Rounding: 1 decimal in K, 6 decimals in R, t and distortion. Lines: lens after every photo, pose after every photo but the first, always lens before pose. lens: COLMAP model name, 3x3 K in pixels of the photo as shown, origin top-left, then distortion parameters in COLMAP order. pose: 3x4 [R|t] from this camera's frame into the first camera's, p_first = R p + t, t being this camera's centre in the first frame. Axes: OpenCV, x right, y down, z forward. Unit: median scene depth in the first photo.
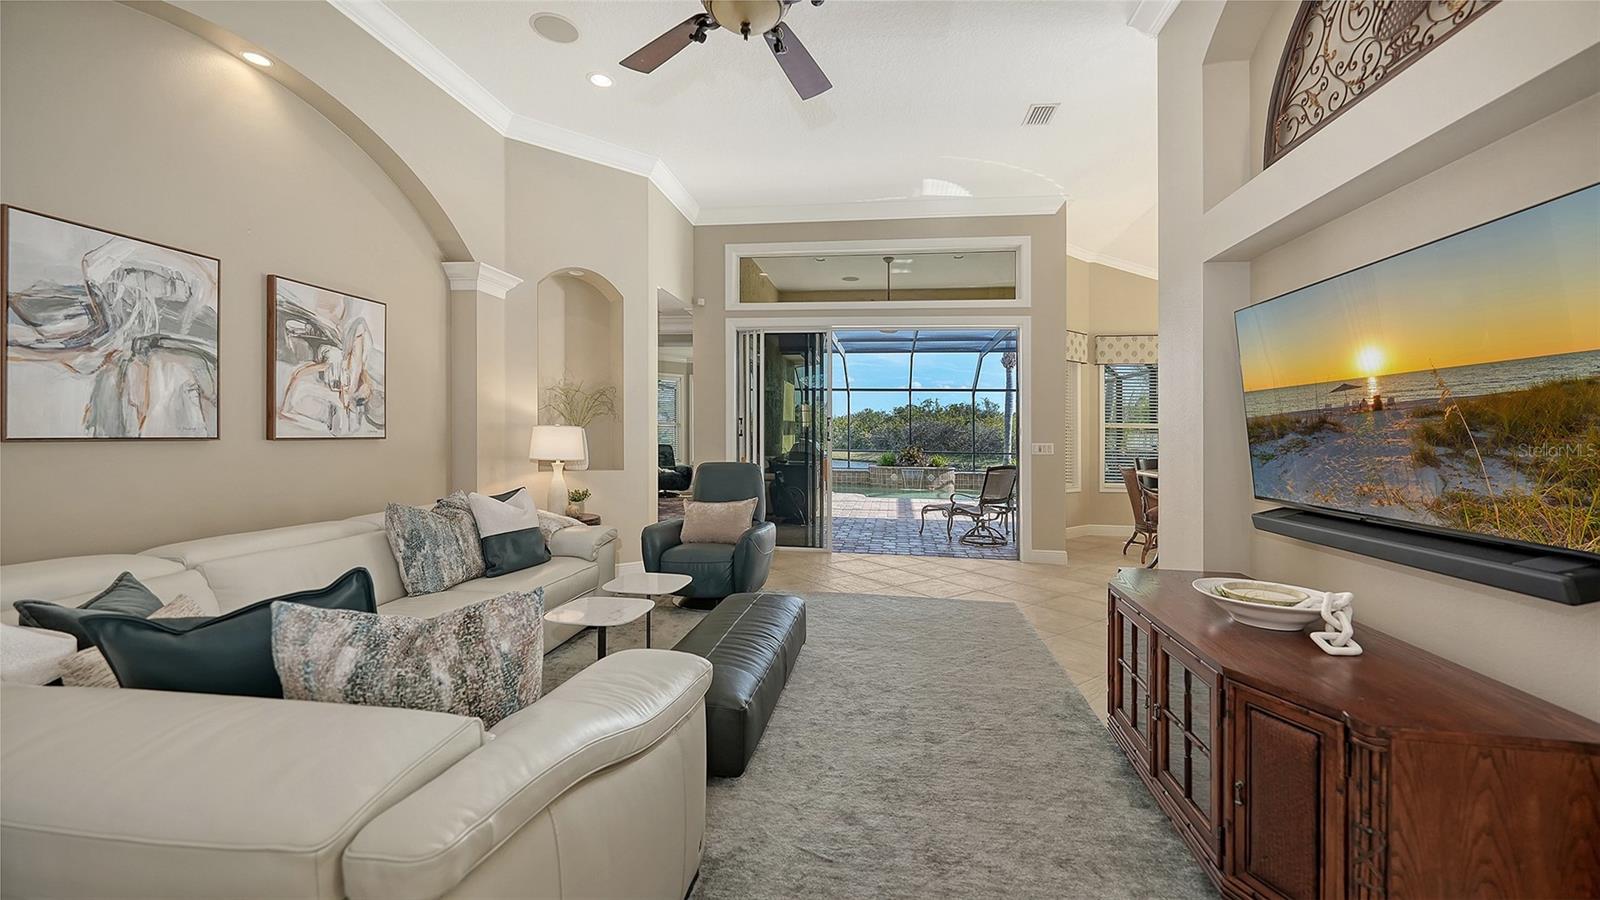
lens RADIAL K [[613.8, 0, 822.1], [0, 613.8, 443.4], [0, 0, 1]] dist [-0.002999, -0.000511]
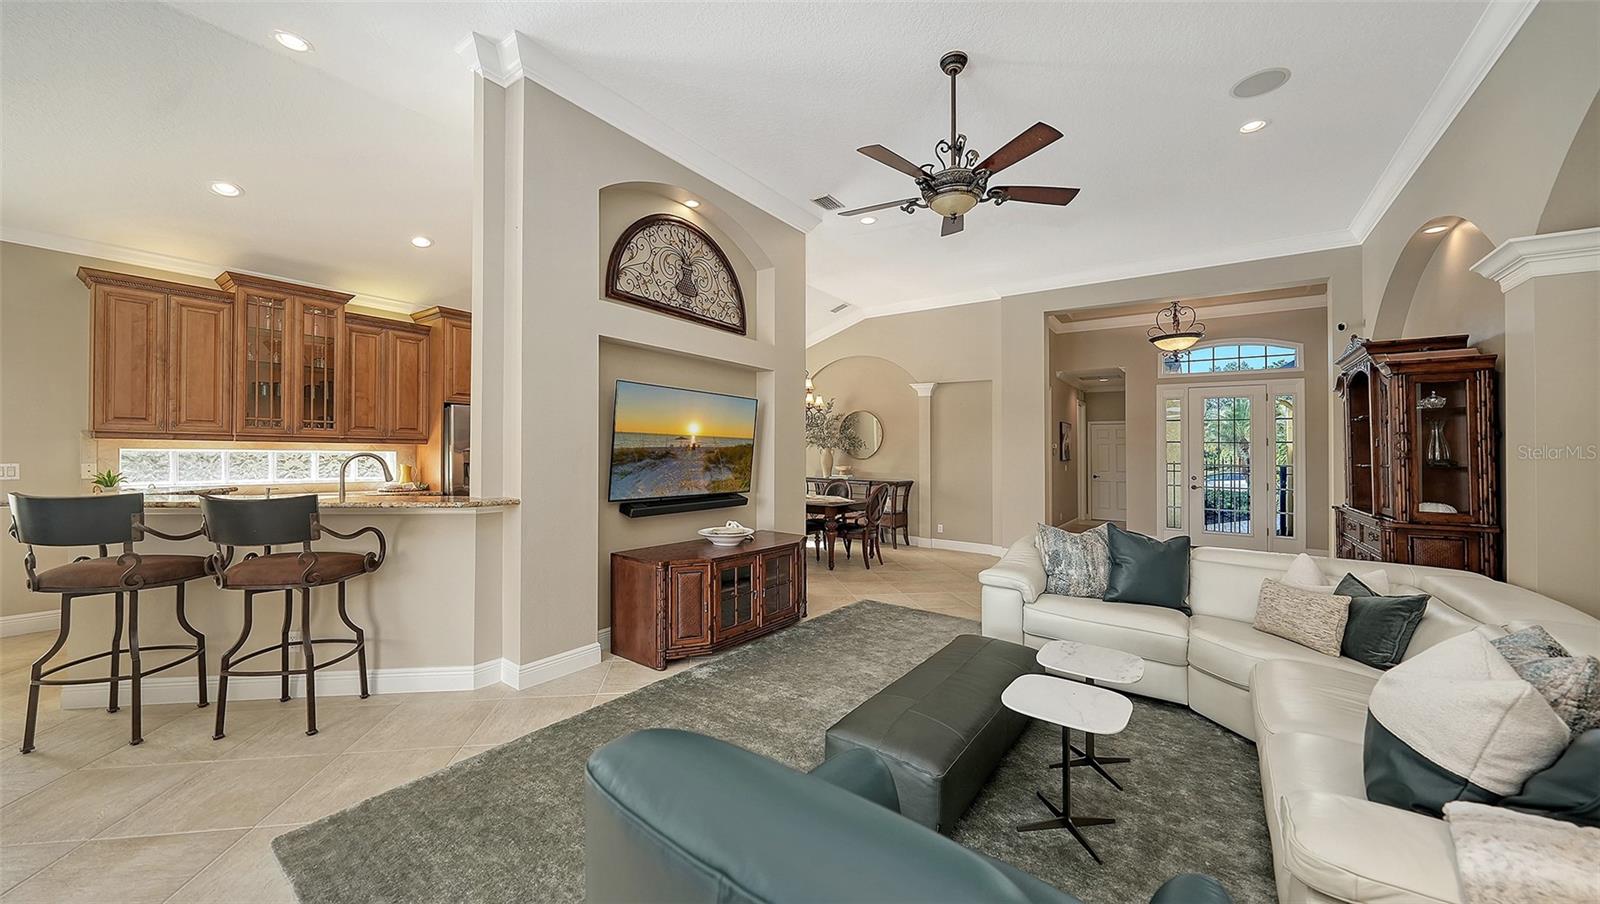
lens RADIAL K [[556.4, 0, 780.8], [0, 556.4, 434.7], [0, 0, 1]] dist [-0.002655, -0.000320]
pose [[-0.857203, -0.012979, 0.514815, -0.391060], [-0.020631, 0.999745, -0.009148, -0.074580], [-0.514565, -0.018463, -0.857252, 2.016326]]
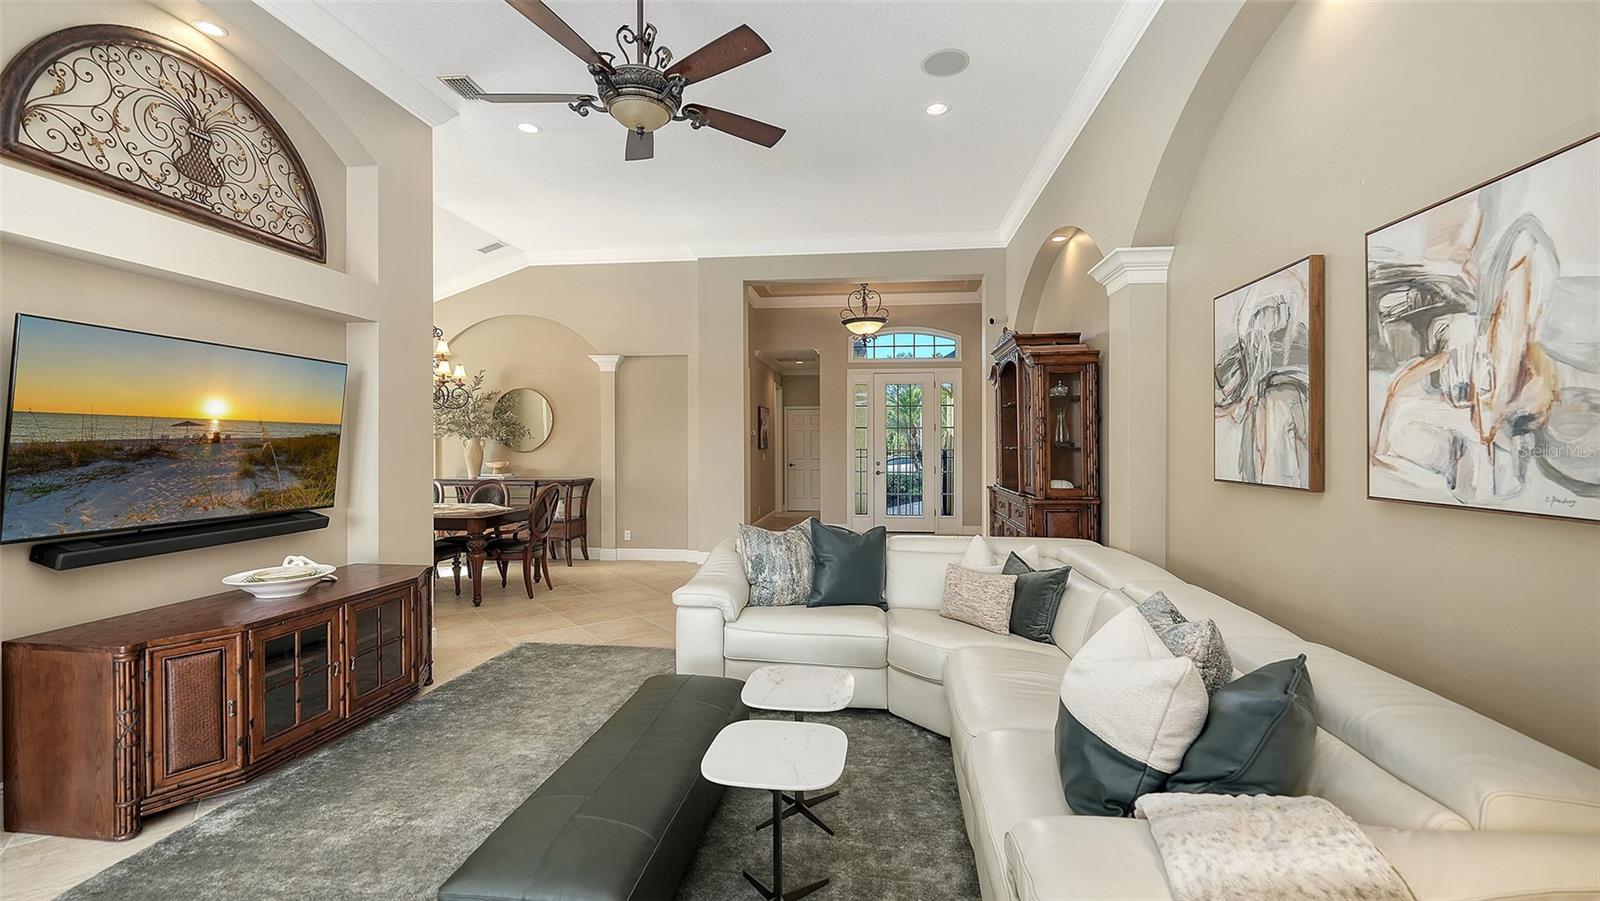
lens RADIAL K [[662.5, 0, 788.1], [0, 662.5, 427.4], [0, 0, 1]] dist [0.001200, -0.000065]
pose [[-0.999558, -0.014320, 0.026040, -0.364880], [-0.014552, 0.999856, -0.008731, -0.071677], [-0.025911, -0.009107, -0.999623, 1.883372]]
